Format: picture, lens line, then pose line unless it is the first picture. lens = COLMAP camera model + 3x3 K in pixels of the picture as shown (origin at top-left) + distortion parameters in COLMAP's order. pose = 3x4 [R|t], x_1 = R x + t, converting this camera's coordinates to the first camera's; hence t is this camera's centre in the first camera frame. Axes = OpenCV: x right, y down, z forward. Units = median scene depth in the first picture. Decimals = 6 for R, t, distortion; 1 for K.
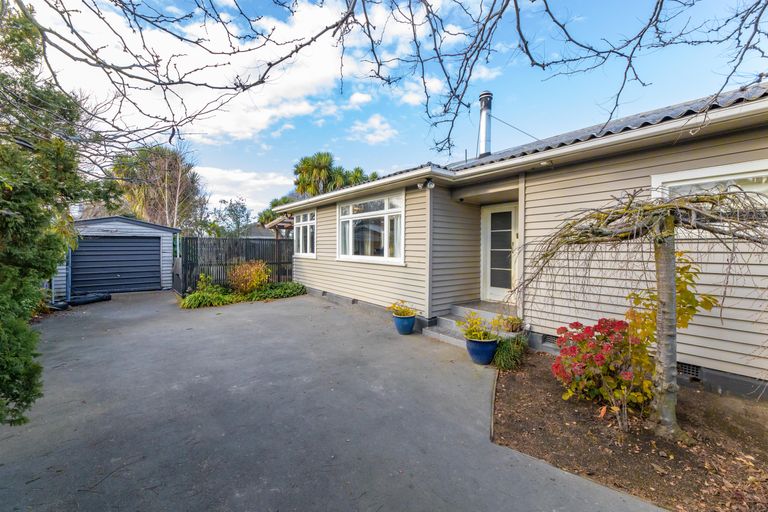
lens RADIAL K [[322.0, 0, 386.9], [0, 322.0, 250.9], [0, 0, 1]] dist [0.000691, 0.000377]
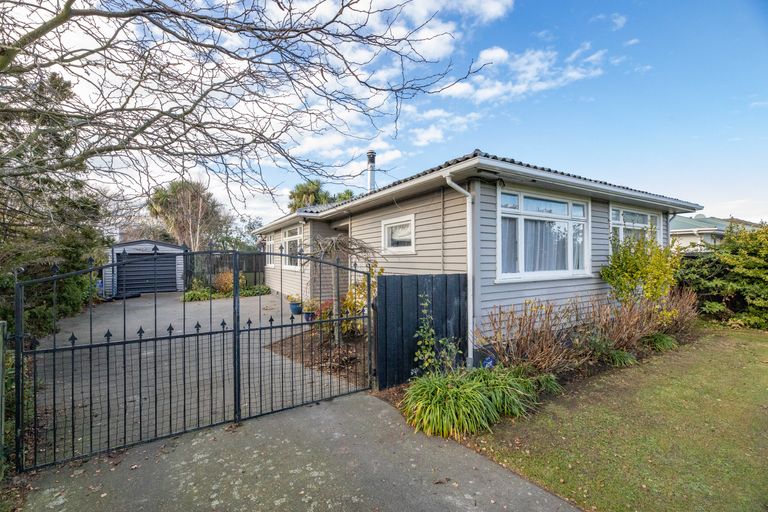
lens RADIAL K [[322.0, 0, 382.5], [0, 322.0, 259.4], [0, 0, 1]] dist [0.000691, 0.000377]
pose [[0.993319, -0.009844, -0.114978, 0.338544], [0.009109, 0.999935, -0.006919, 0.000828], [0.115039, 0.005825, 0.993344, -0.275039]]
